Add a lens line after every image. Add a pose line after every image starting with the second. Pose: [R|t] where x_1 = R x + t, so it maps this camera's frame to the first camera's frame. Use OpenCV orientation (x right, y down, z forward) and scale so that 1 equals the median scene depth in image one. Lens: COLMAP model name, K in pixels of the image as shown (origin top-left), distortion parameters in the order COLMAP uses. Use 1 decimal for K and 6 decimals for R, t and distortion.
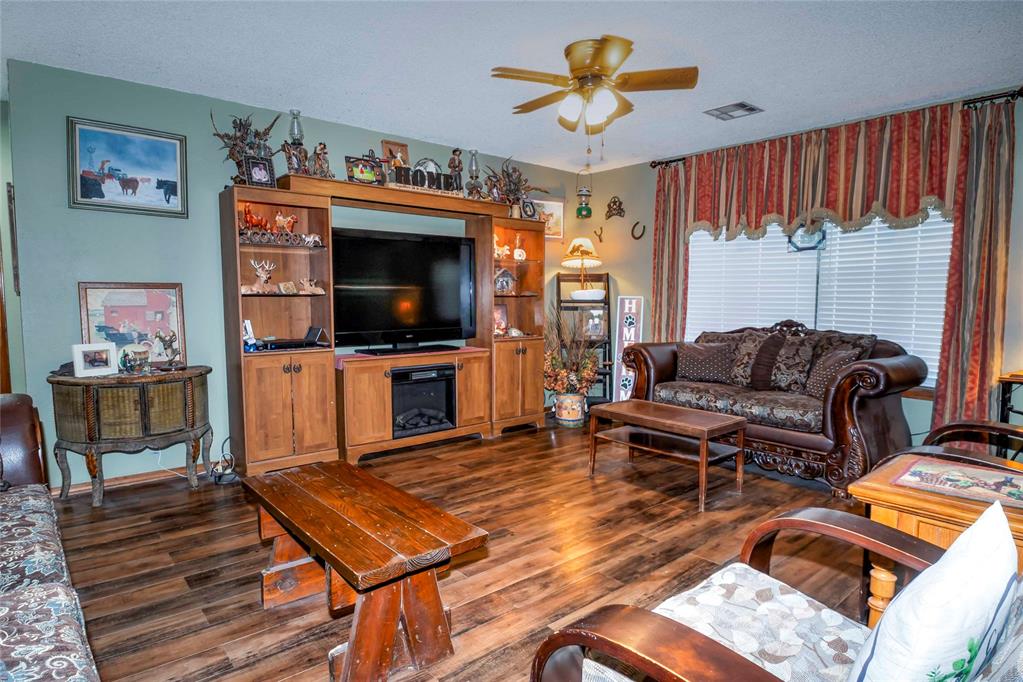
lens RADIAL K [[565.6, 0, 511.4], [0, 565.6, 341.8], [0, 0, 1]] dist [-0.020144, -0.000183]
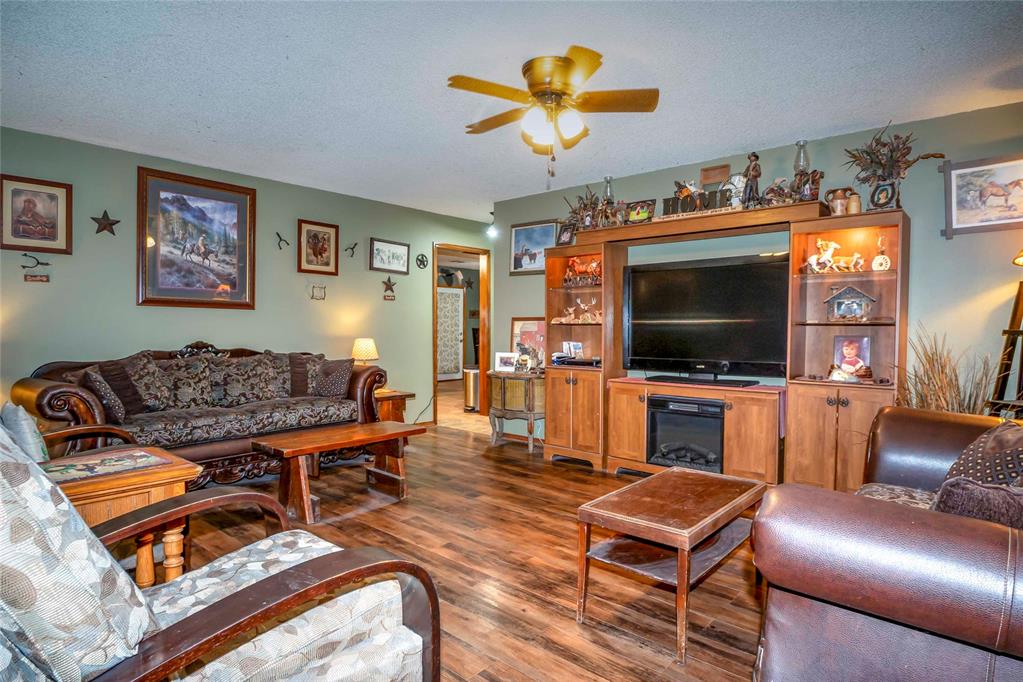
lens RADIAL K [[565.6, 0, 513.2], [0, 565.6, 338.9], [0, 0, 1]] dist [-0.020144, -0.000183]
pose [[0.144284, 0.018673, -0.989360, 0.851945], [-0.079059, 0.996843, 0.007285, -0.046063], [0.986373, 0.077166, 0.145305, 0.651824]]
